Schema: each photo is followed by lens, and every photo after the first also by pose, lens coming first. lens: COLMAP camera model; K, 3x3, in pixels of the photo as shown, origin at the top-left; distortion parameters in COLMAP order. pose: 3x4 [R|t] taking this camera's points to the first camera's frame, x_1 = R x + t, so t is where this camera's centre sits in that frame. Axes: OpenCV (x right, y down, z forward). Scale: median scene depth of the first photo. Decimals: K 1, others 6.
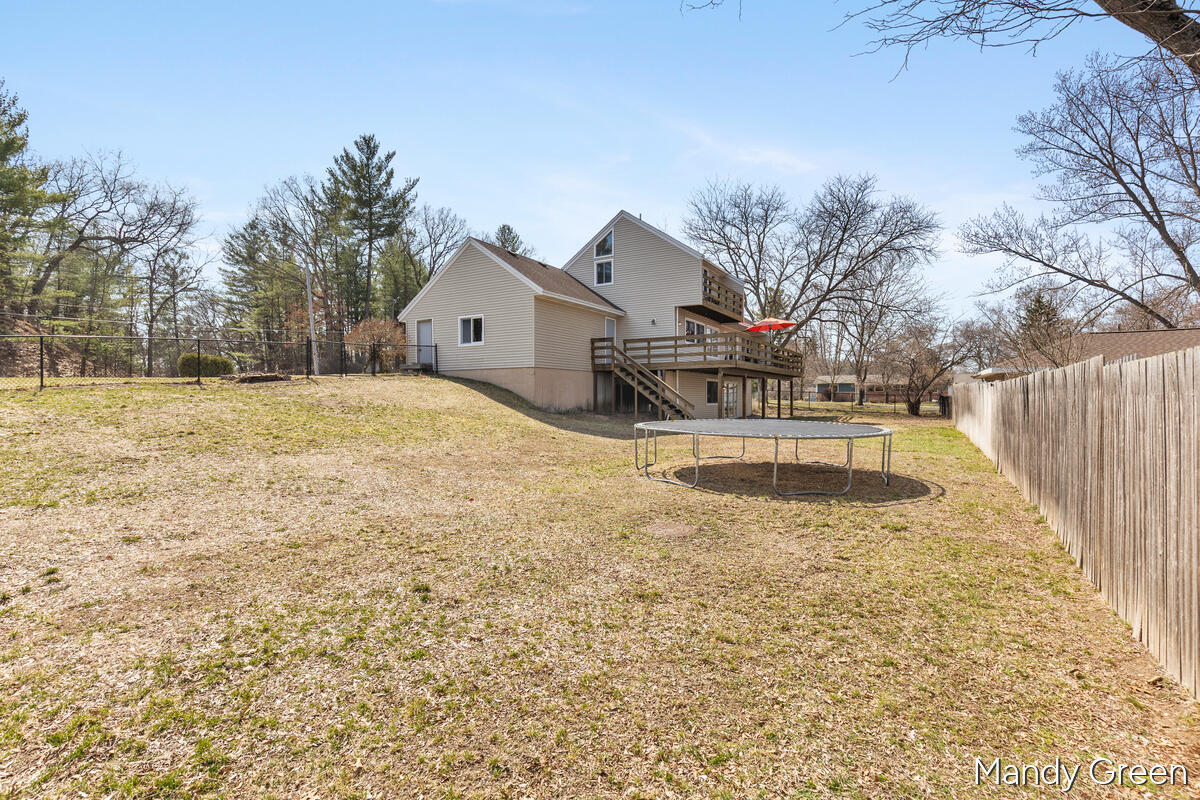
lens RADIAL K [[559.8, 0, 600.0], [0, 559.8, 400.0], [0, 0, 1]] dist [-0.001615, -0.000537]
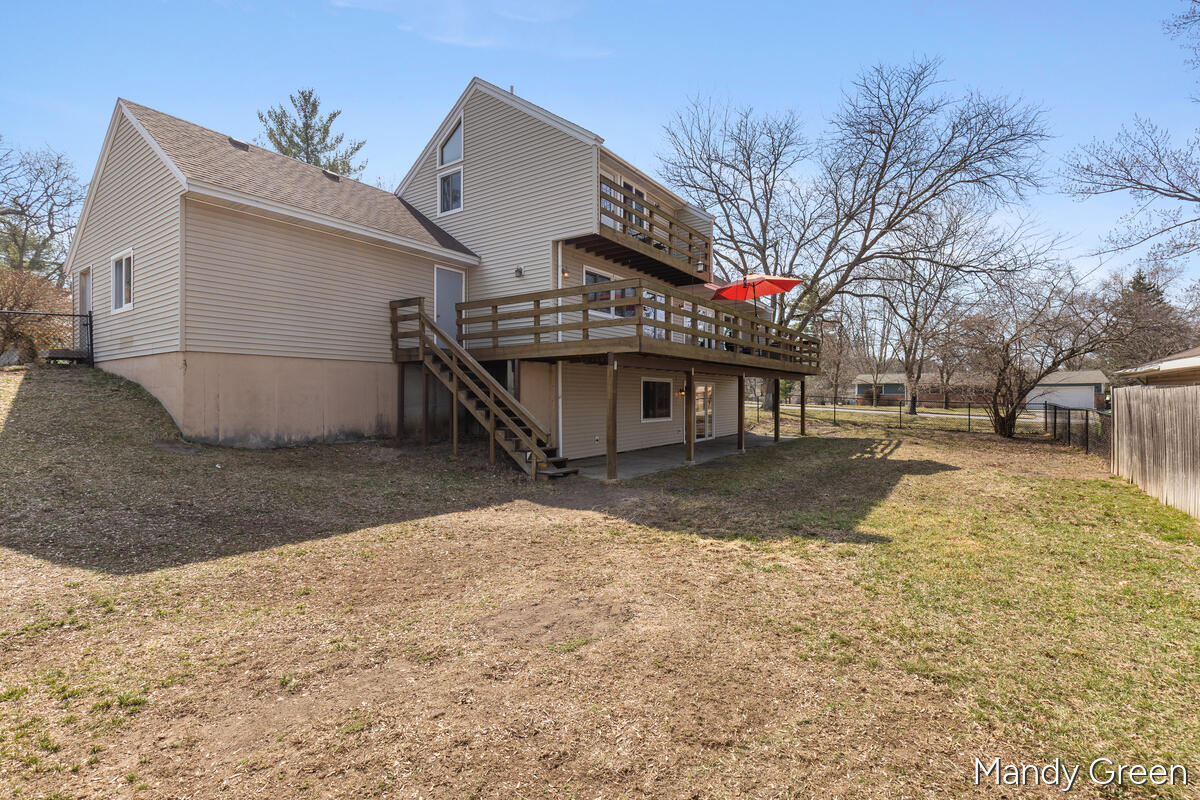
lens RADIAL K [[553.0, 0, 600.1], [0, 553.0, 390.4], [0, 0, 1]] dist [0.001701, 0.000116]
pose [[0.997202, 0.002579, -0.074716, 0.161388], [-0.003714, 0.999880, -0.015067, -0.012953], [0.074668, 0.015302, 0.997091, 0.358267]]
